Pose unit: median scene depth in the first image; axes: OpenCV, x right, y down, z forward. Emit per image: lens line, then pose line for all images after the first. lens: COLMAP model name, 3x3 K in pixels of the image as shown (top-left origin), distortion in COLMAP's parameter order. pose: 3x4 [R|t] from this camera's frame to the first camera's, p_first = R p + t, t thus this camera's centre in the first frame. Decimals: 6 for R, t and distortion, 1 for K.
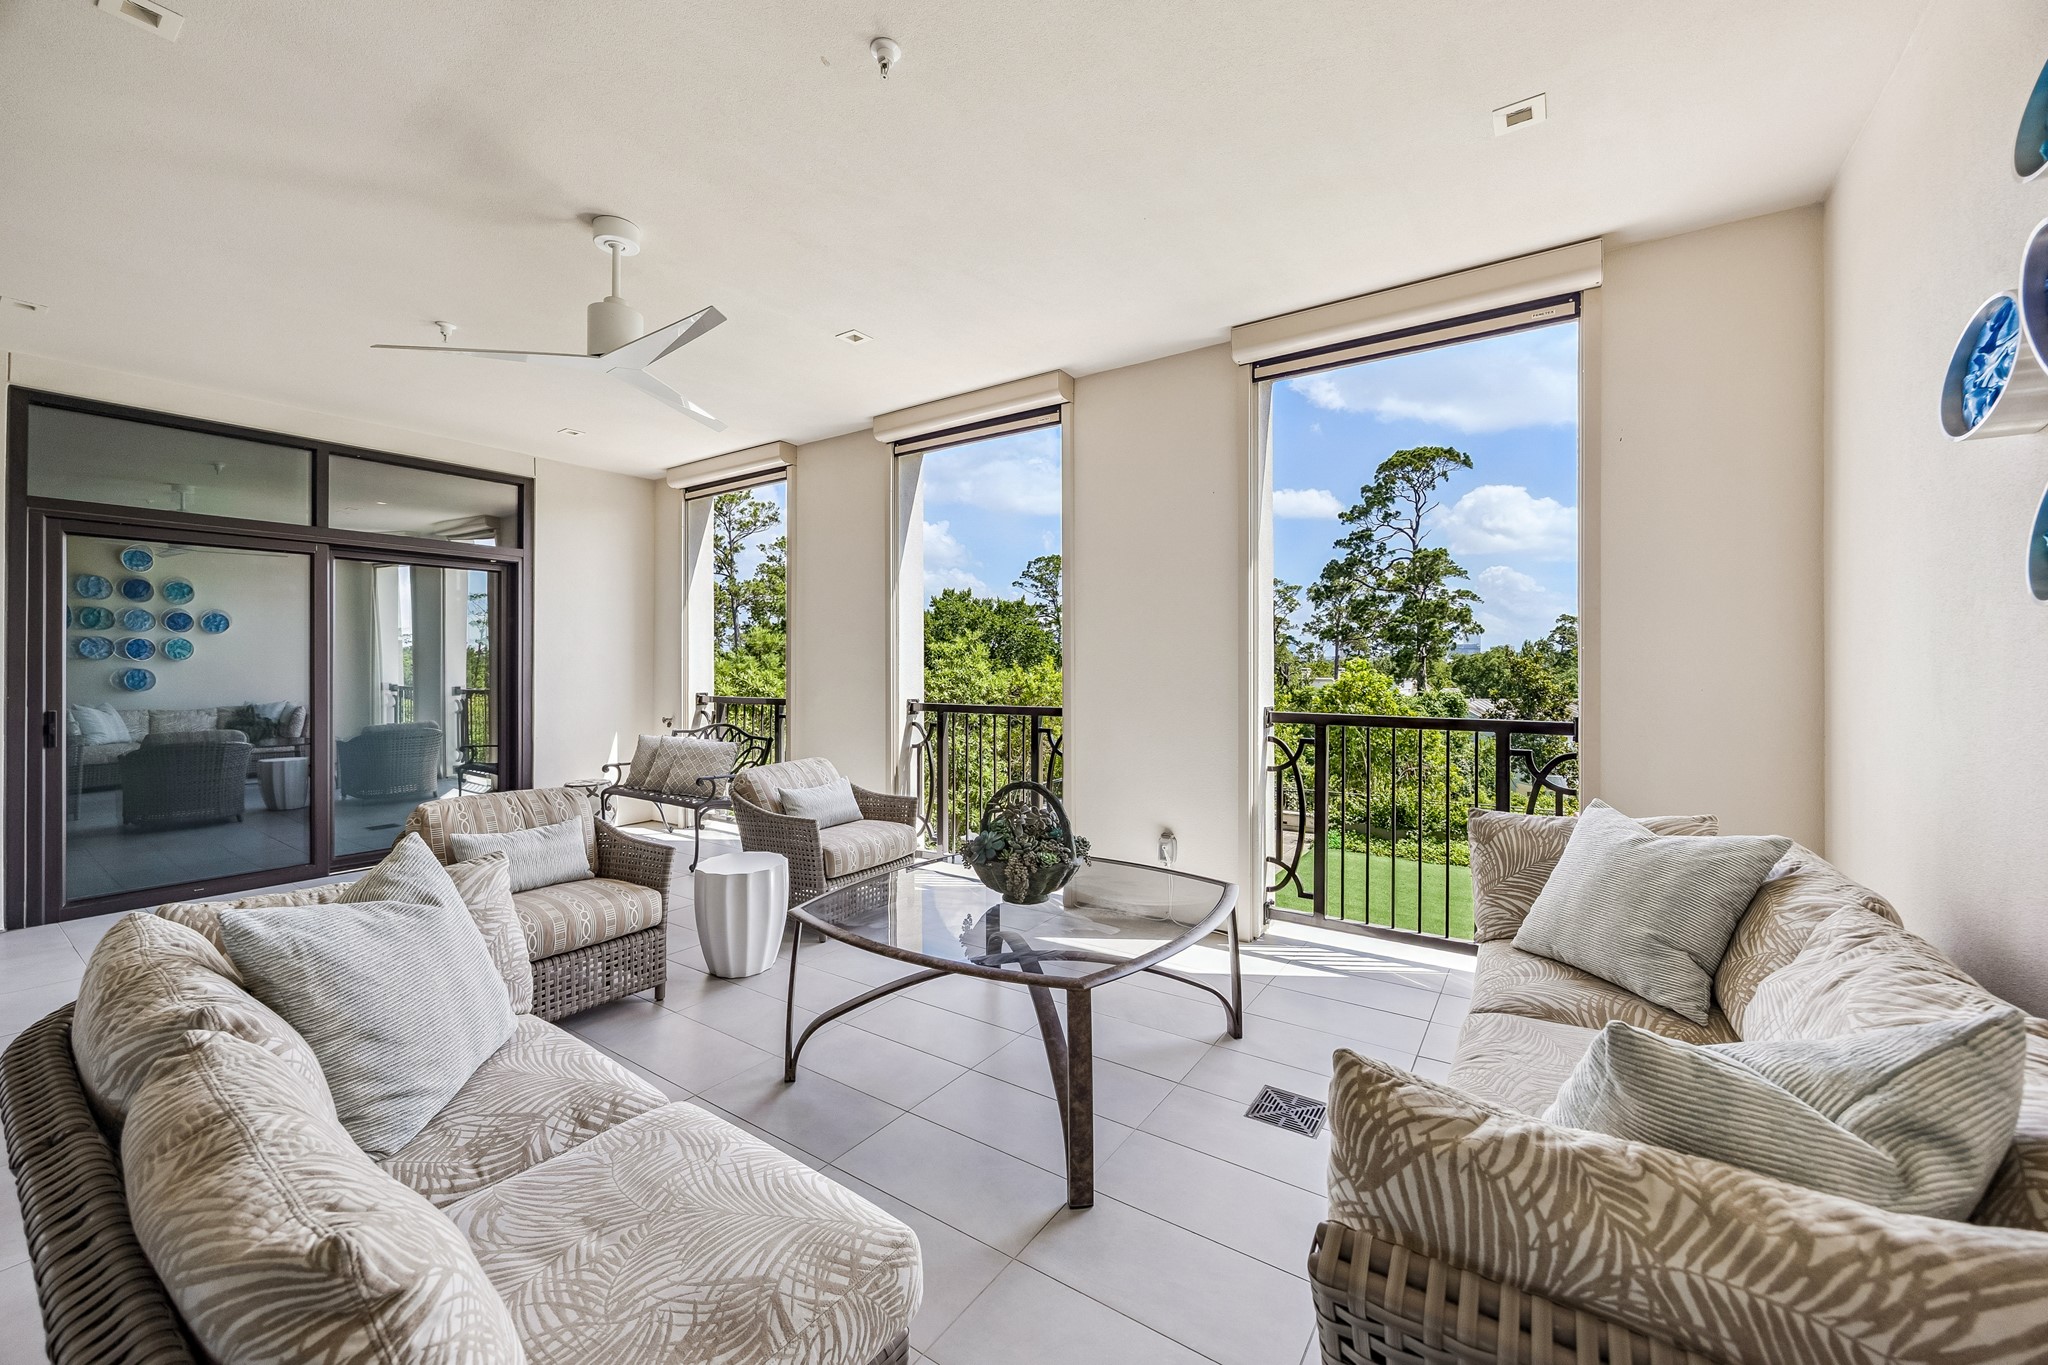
lens RADIAL K [[764.3, 0, 960.1], [0, 764.3, 667.4], [0, 0, 1]] dist [-0.002456, 0.000062]
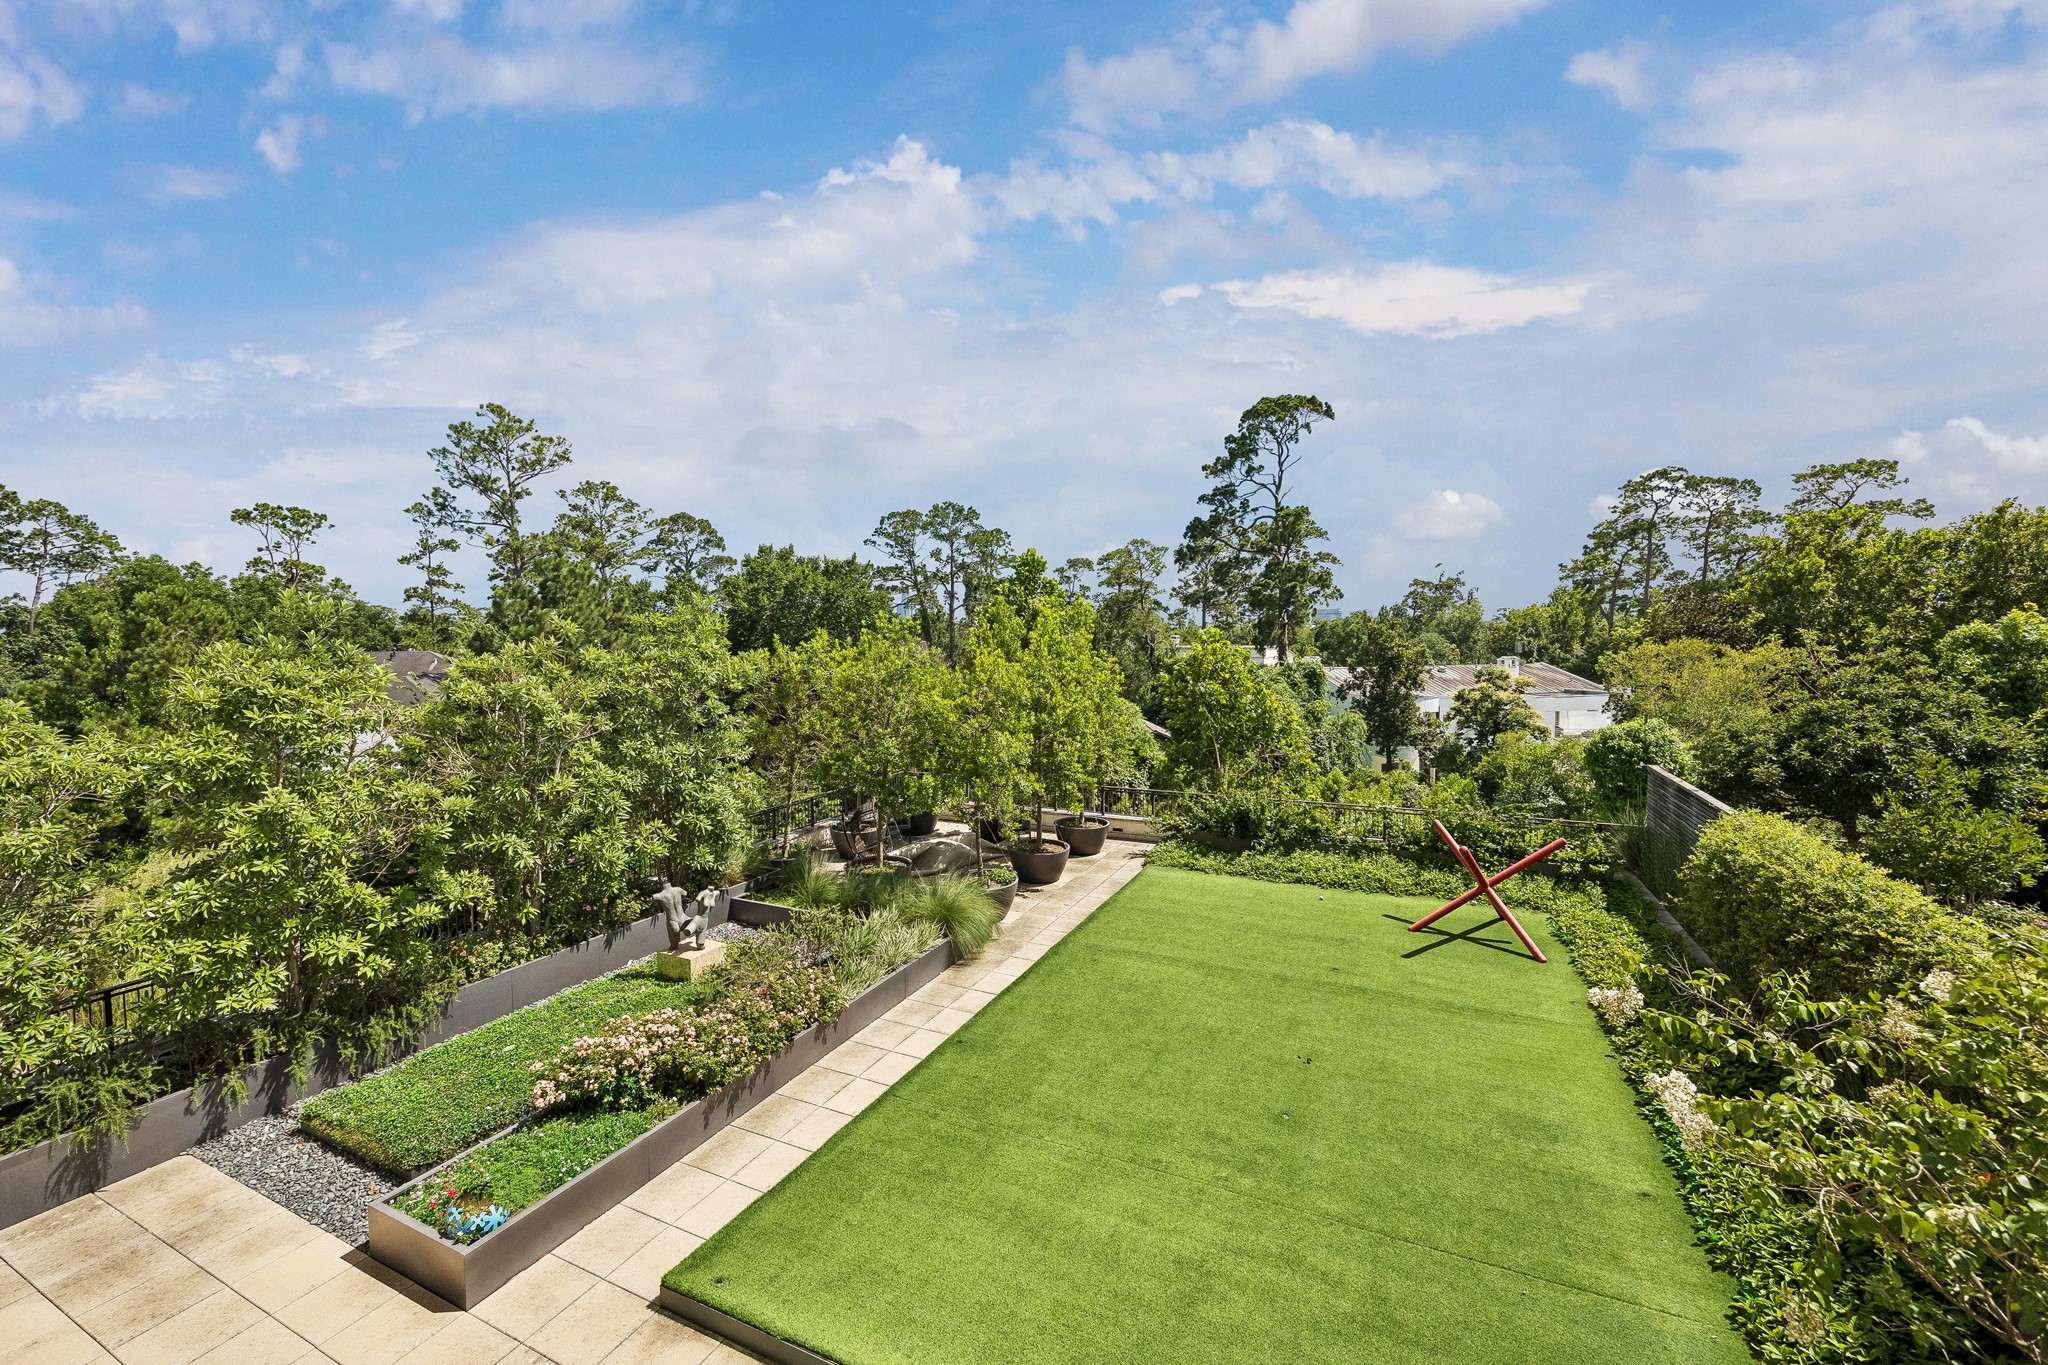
lens RADIAL K [[812.6, 0, 1017.5], [0, 812.6, 680.1], [0, 0, 1]] dist [-0.002907, -0.001494]
pose [[0.976310, -0.023110, 0.215141, 0.068319], [0.011174, 0.998338, 0.056531, -0.004455], [-0.216090, -0.052787, 0.974946, 0.093853]]
